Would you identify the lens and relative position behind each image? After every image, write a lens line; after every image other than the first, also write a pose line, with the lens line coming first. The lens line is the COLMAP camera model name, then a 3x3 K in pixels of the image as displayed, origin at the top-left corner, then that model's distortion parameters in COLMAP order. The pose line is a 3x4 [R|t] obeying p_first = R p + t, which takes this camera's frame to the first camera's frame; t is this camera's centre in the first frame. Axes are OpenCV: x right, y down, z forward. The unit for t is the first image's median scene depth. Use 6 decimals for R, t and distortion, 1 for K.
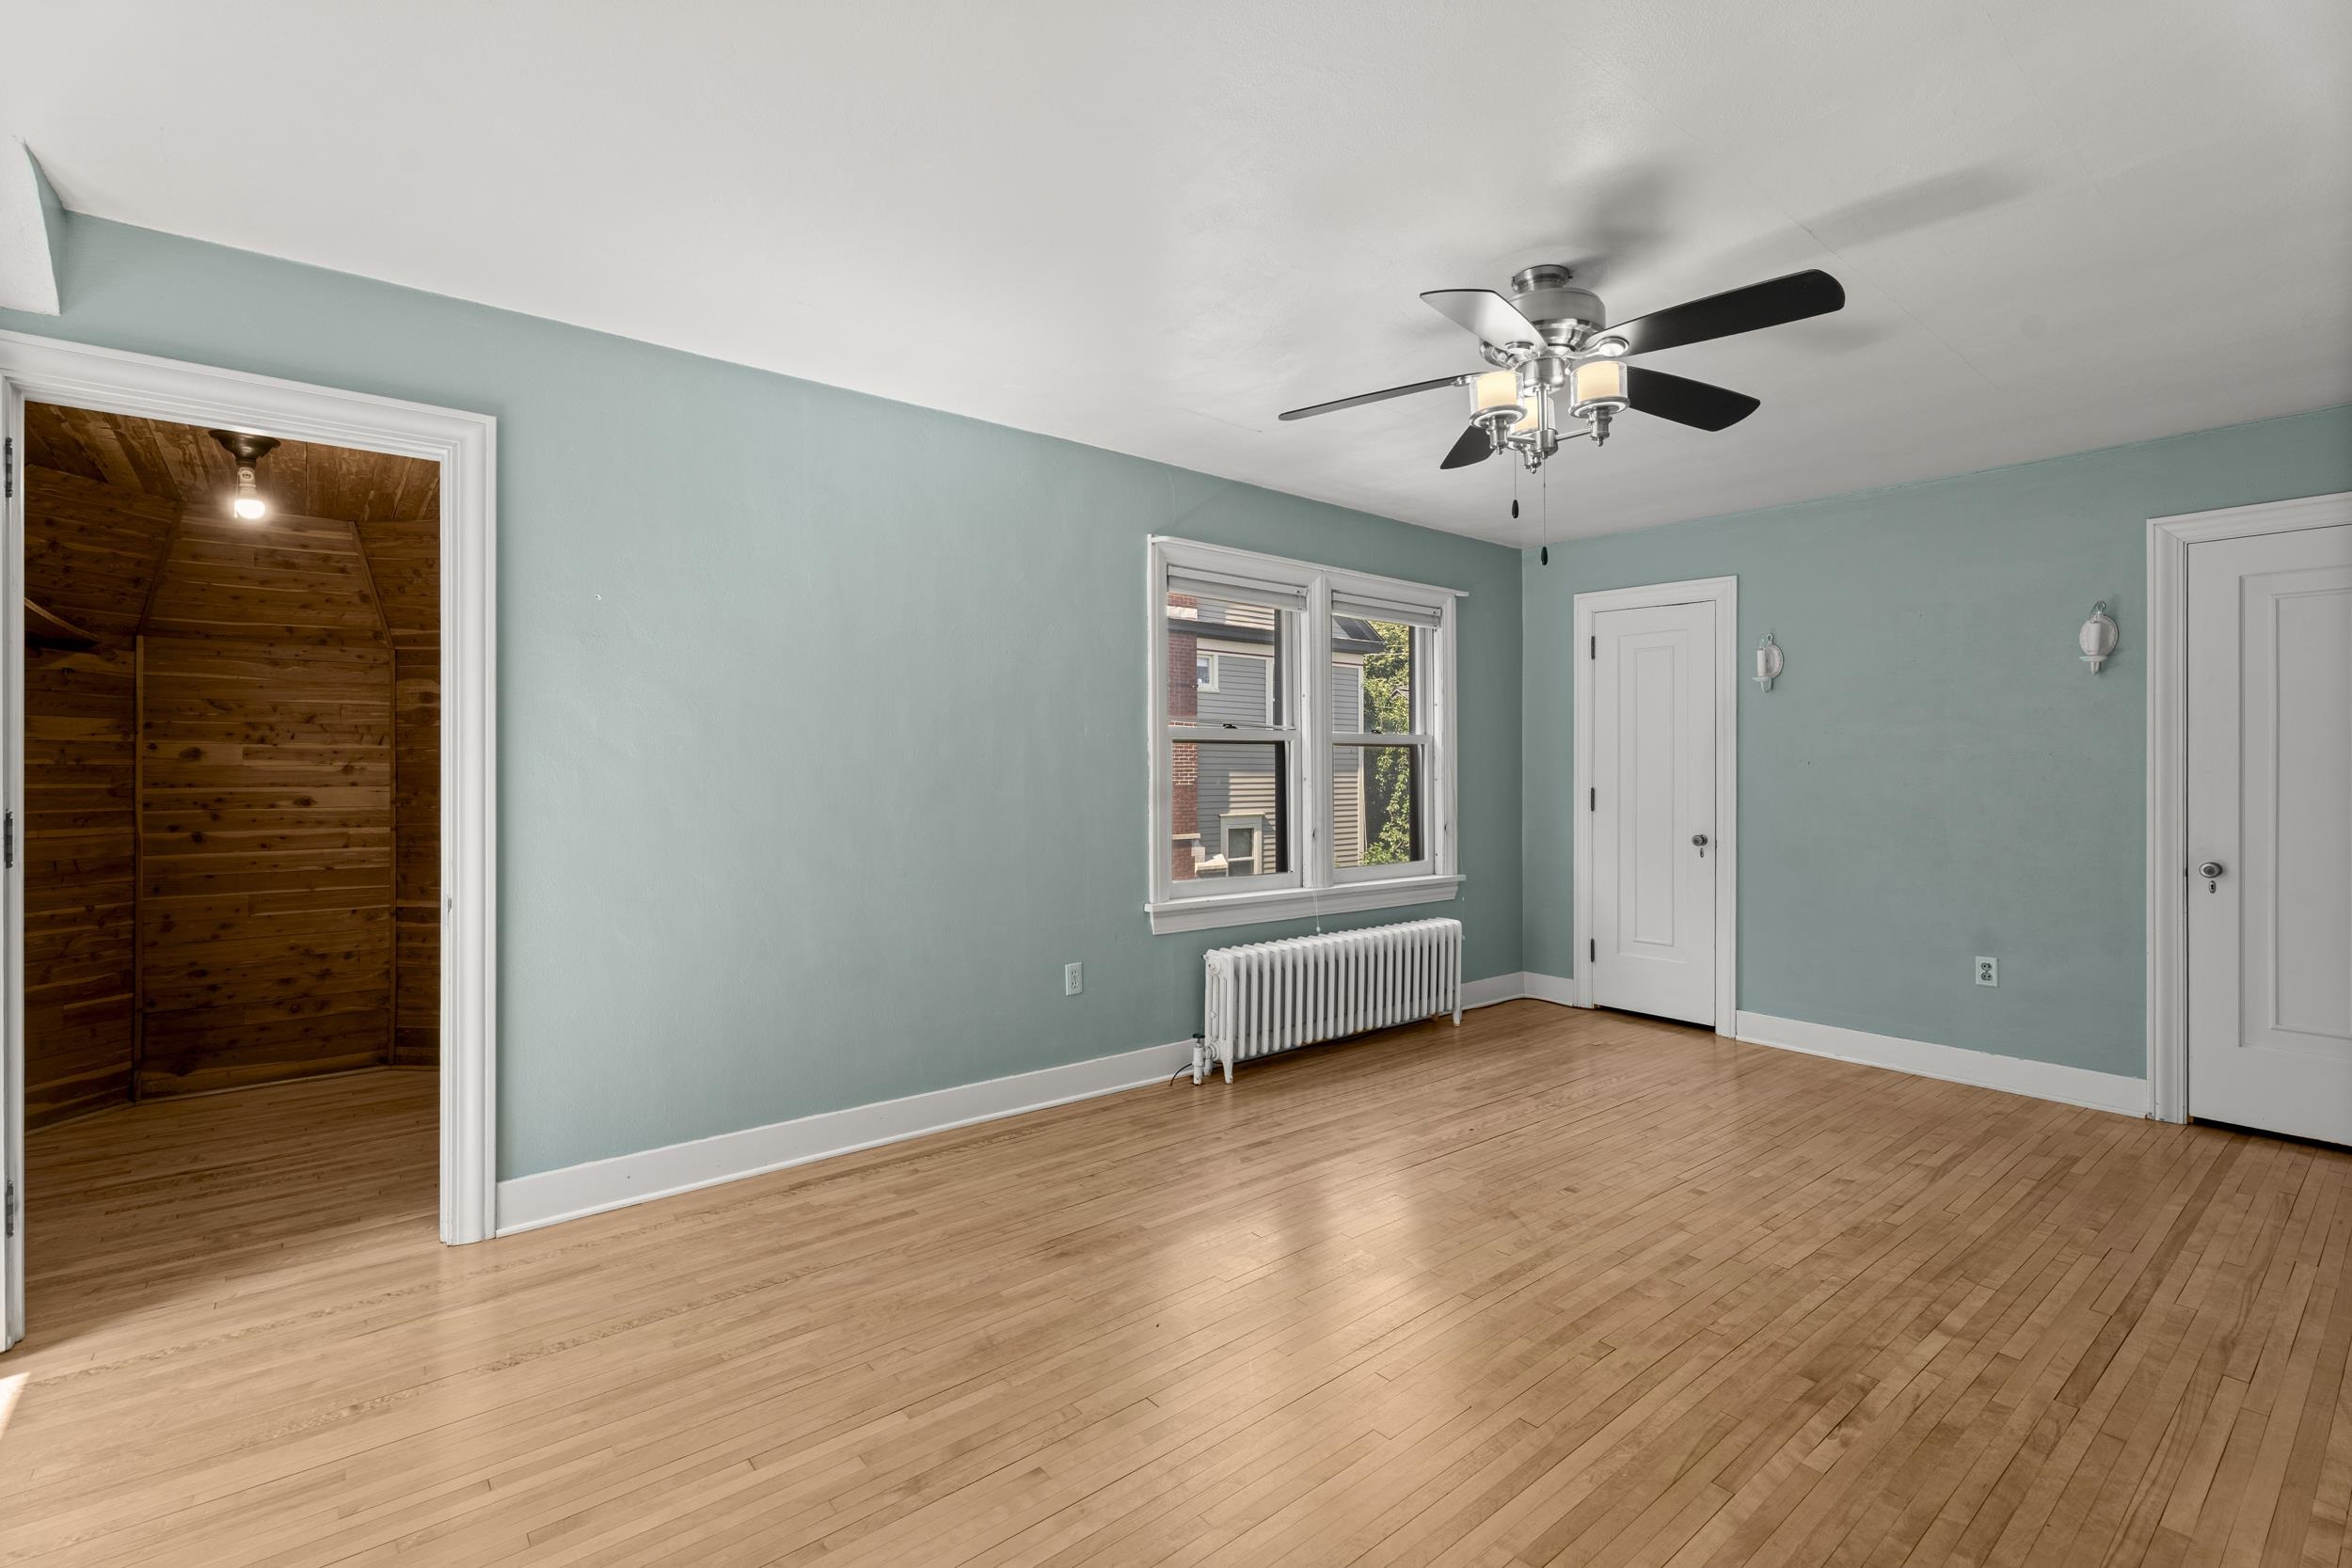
lens RADIAL K [[1057.3, 0, 1182.8], [0, 1057.3, 768.1], [0, 0, 1]] dist [0.004917, -0.002093]
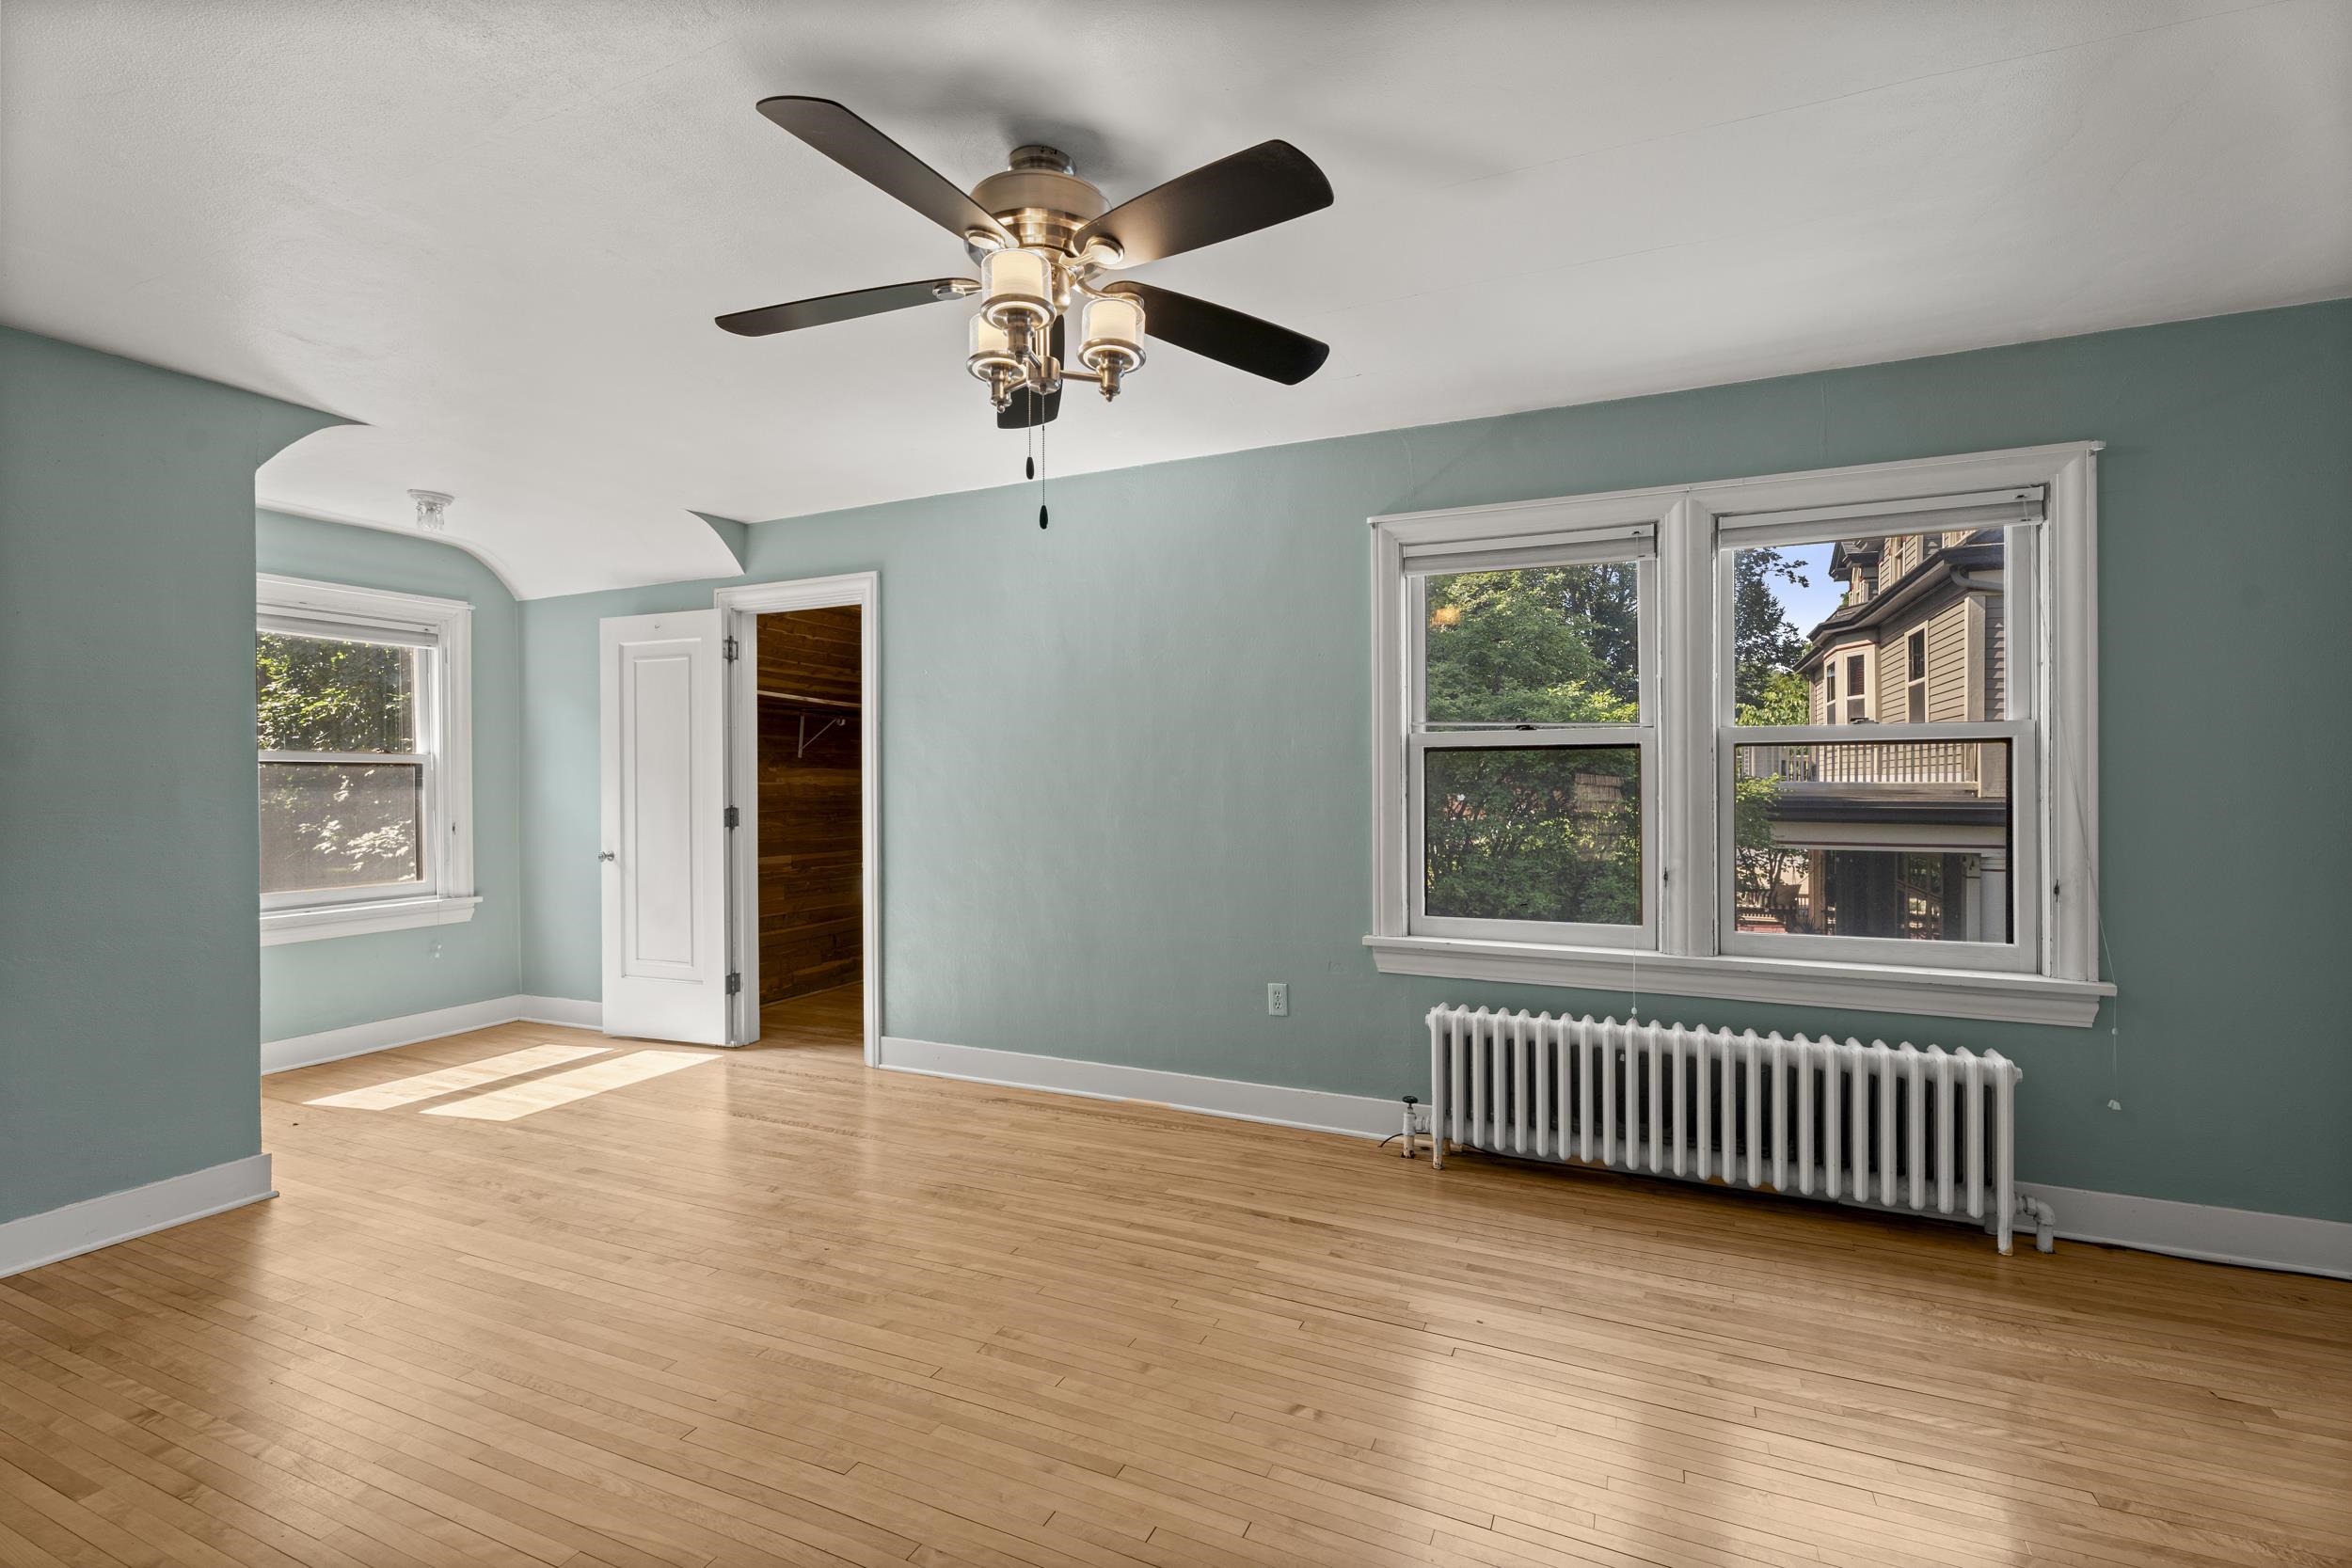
lens RADIAL K [[1057.3, 0, 1180.3], [0, 1057.3, 787.7], [0, 0, 1]] dist [0.004917, -0.002093]
pose [[0.441840, 0.006690, -0.897069, 0.732013], [0.006553, 0.999921, 0.010685, -0.006831], [0.897070, -0.010600, 0.441762, 0.493139]]
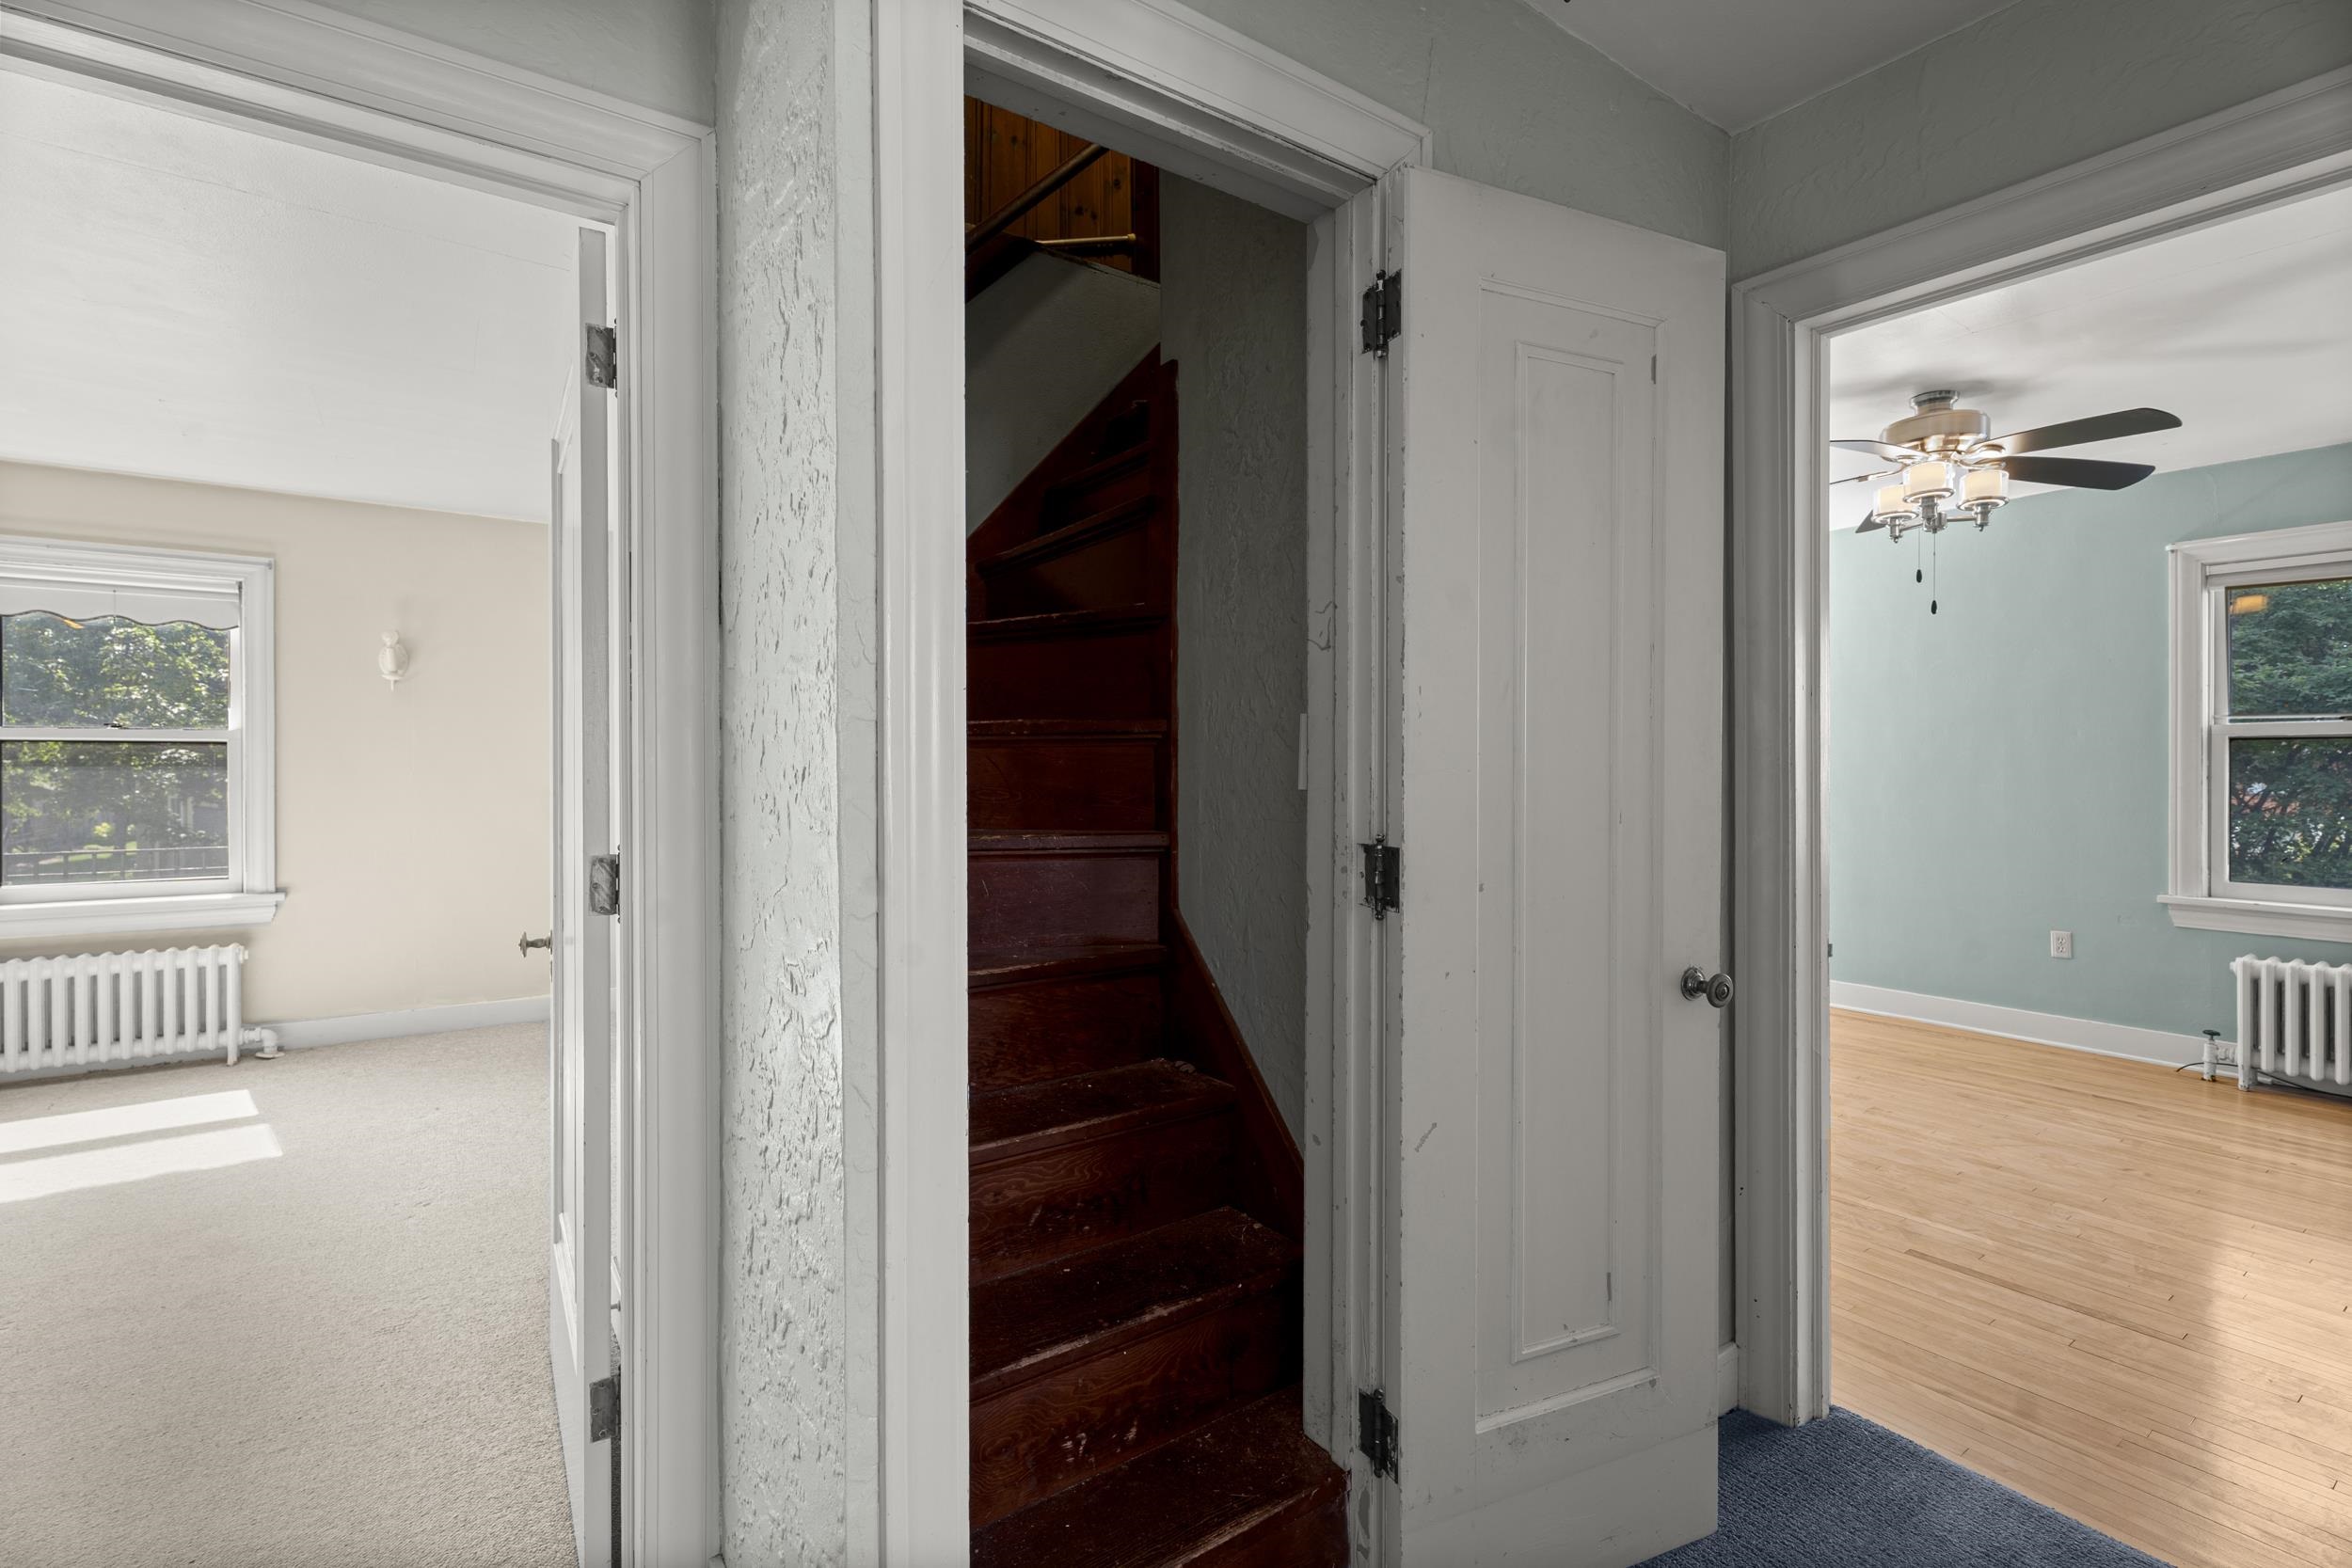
lens RADIAL K [[1057.3, 0, 1174.0], [0, 1057.3, 769.1], [0, 0, 1]] dist [0.004917, -0.002093]
pose [[-0.077033, 0.005894, -0.997011, 1.160695], [0.004643, 0.999974, 0.005552, -0.008604], [0.997018, -0.004202, -0.077059, 0.101398]]
